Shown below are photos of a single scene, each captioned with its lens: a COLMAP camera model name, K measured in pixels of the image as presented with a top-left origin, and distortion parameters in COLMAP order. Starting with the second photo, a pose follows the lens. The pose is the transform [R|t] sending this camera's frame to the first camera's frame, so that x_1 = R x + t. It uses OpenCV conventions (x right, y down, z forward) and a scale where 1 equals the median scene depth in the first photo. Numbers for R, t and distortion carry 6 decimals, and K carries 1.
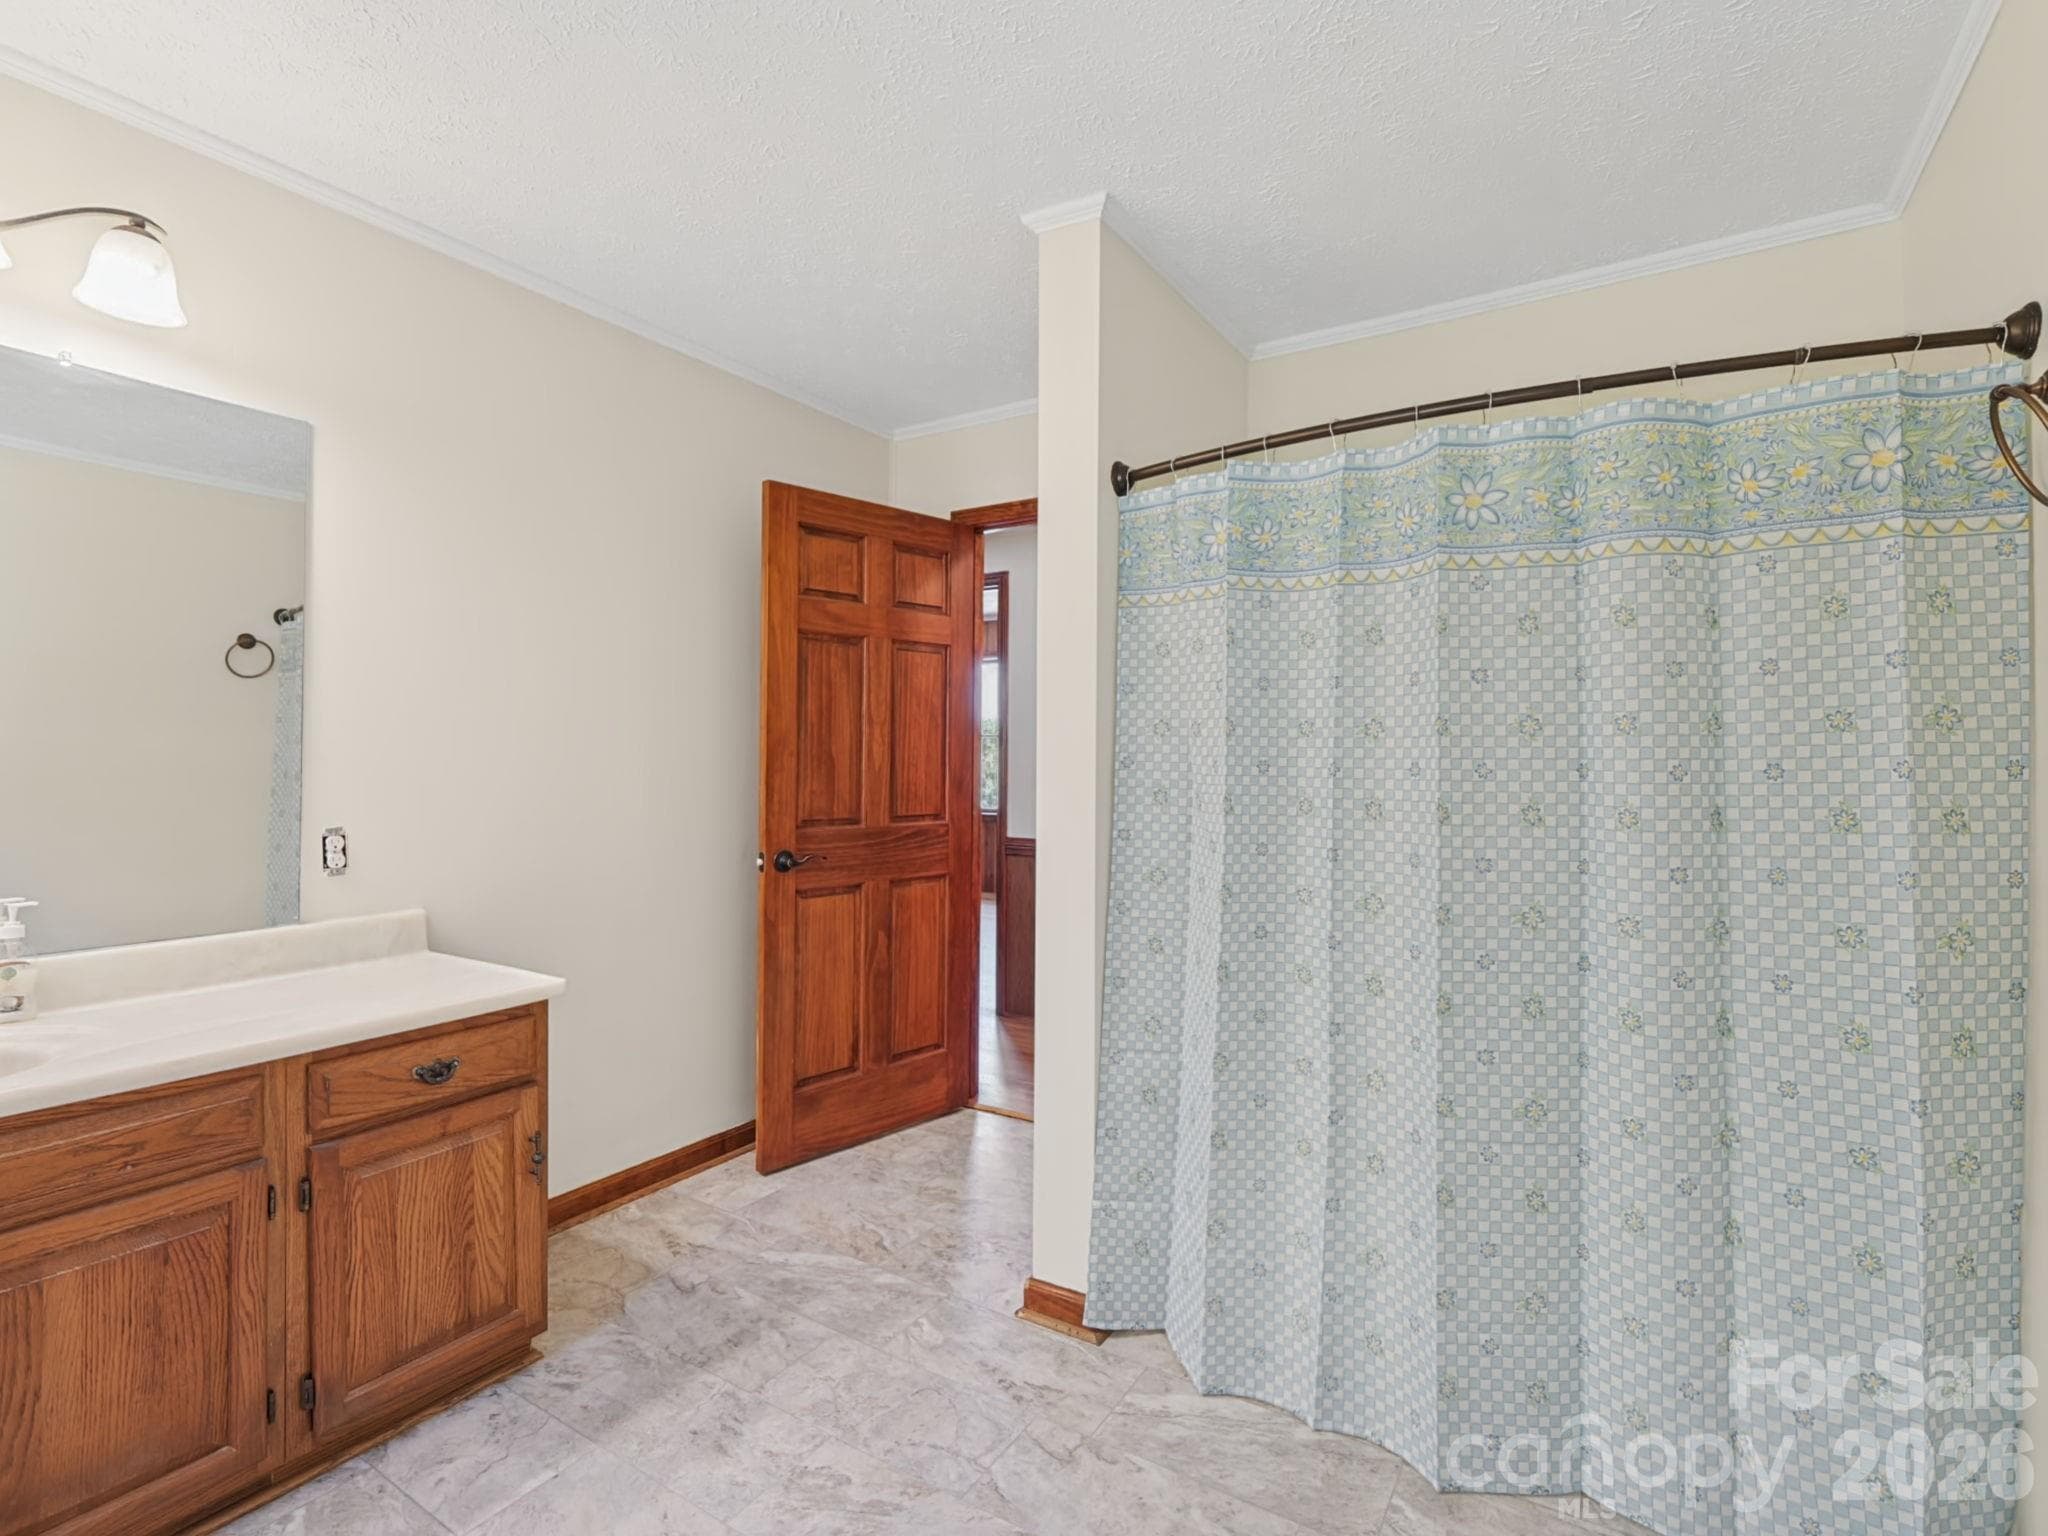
lens RADIAL K [[985.5, 0, 1013.5], [0, 985.5, 749.8], [0, 0, 1]] dist [-0.000994, -0.007847]
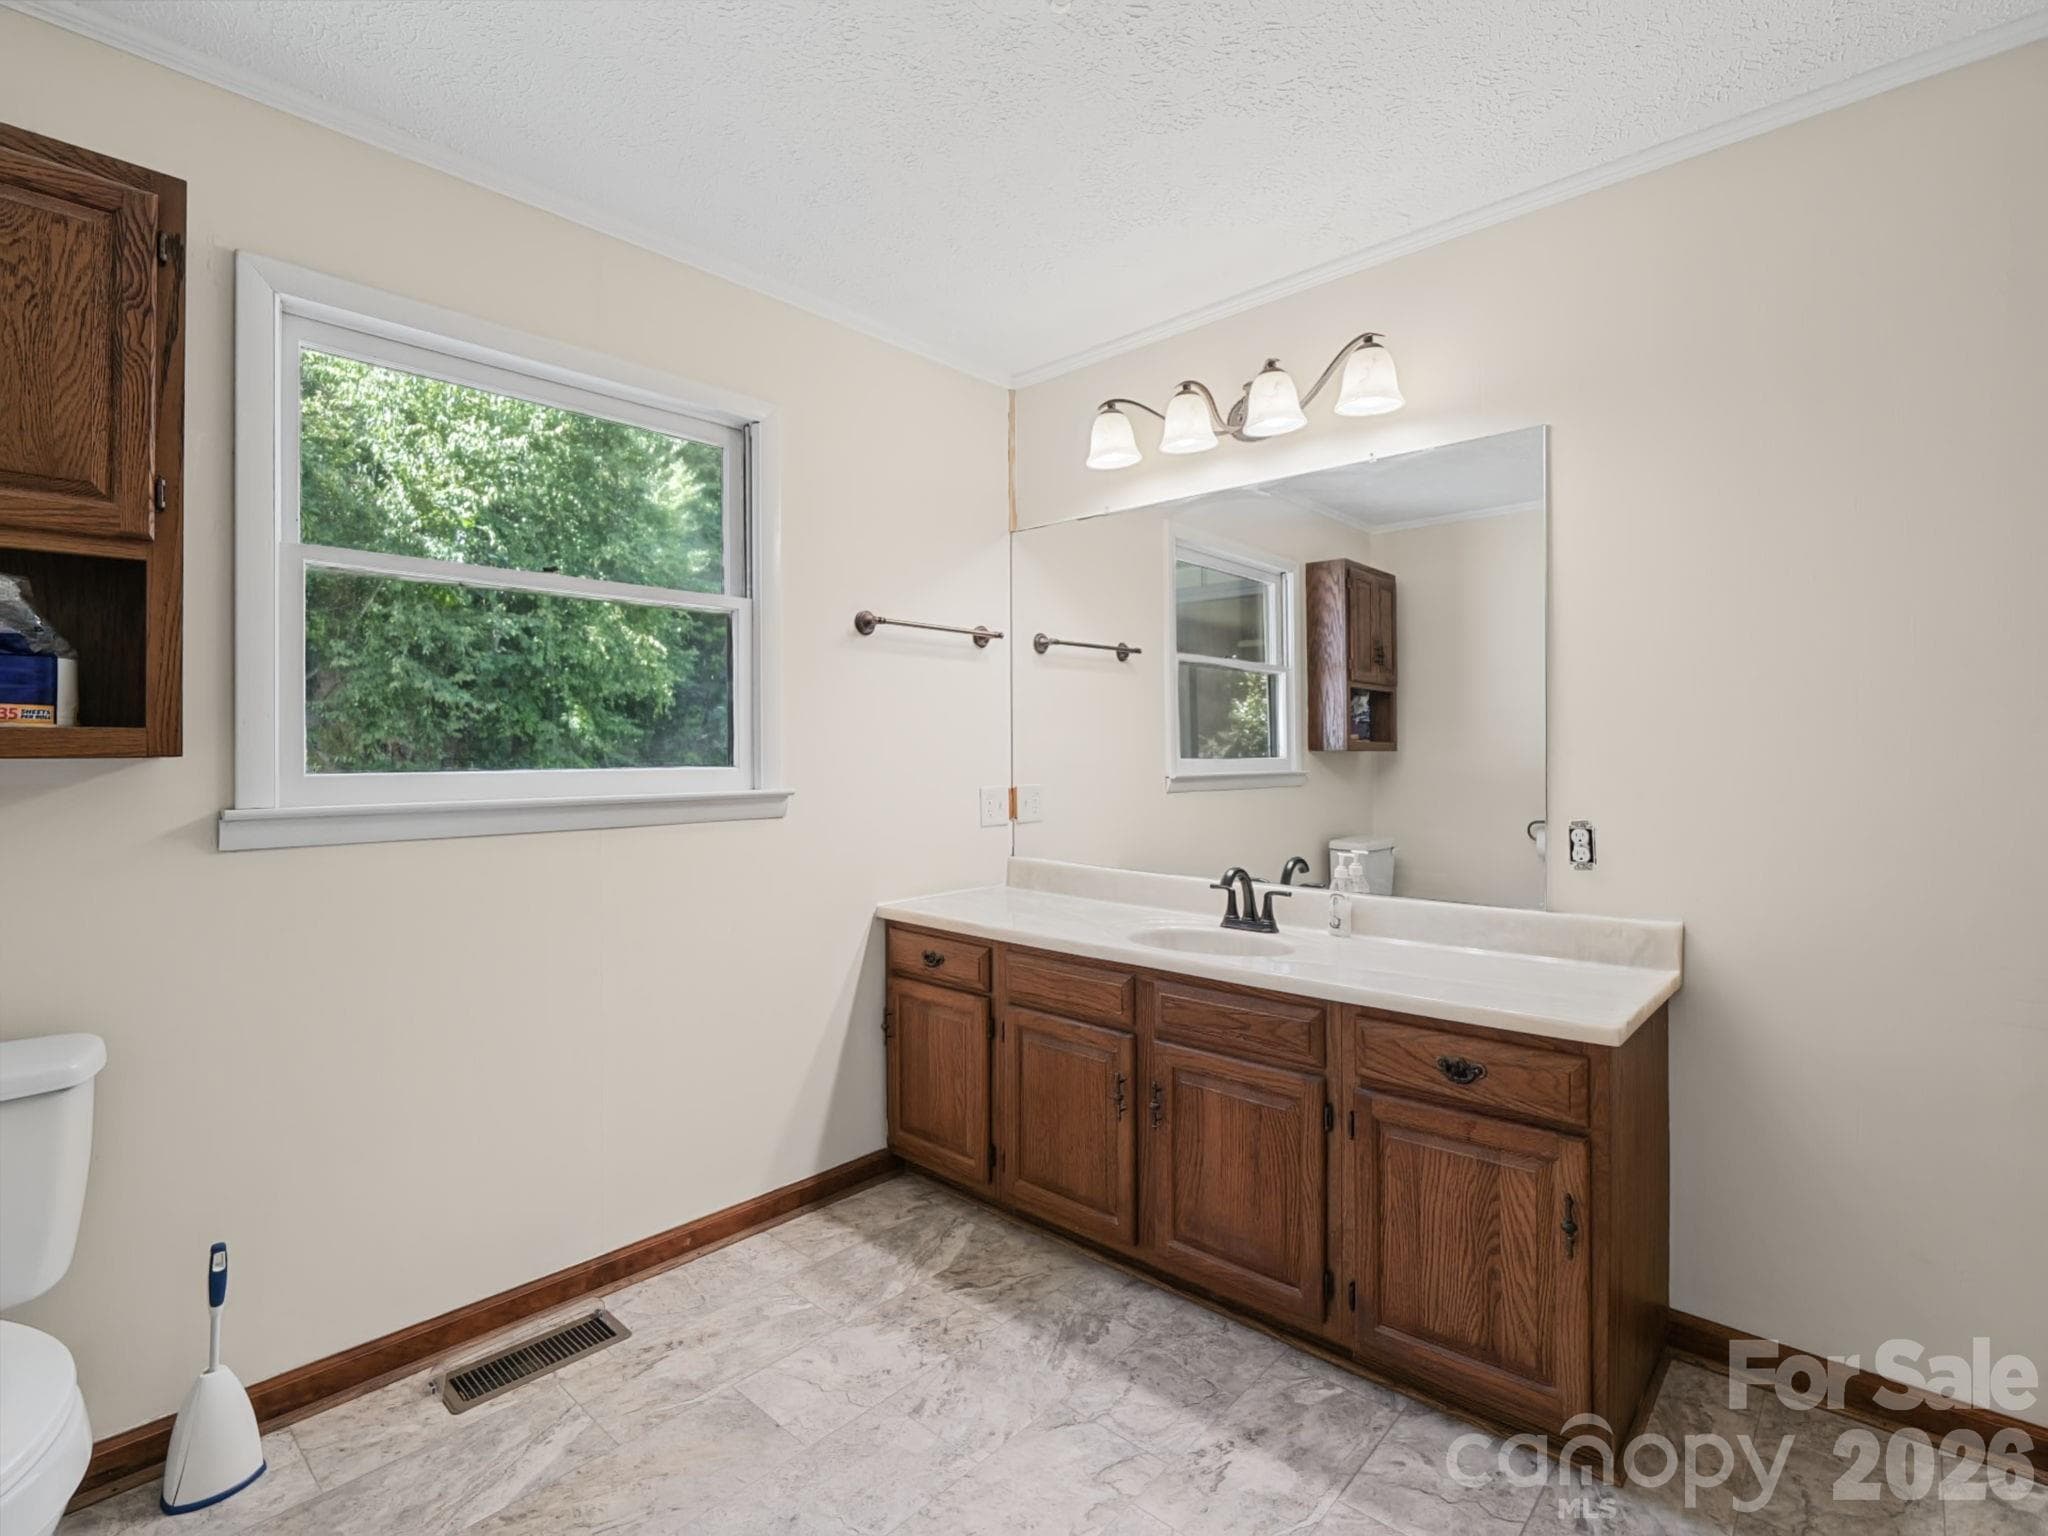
lens RADIAL K [[985.5, 0, 1013.5], [0, 985.5, 749.8], [0, 0, 1]] dist [-0.000994, -0.007847]
pose [[-0.182273, -0.011082, -0.983186, 0.466177], [0.013178, 0.999819, -0.013713, 0.016942], [0.983160, -0.015455, -0.182094, 0.758246]]
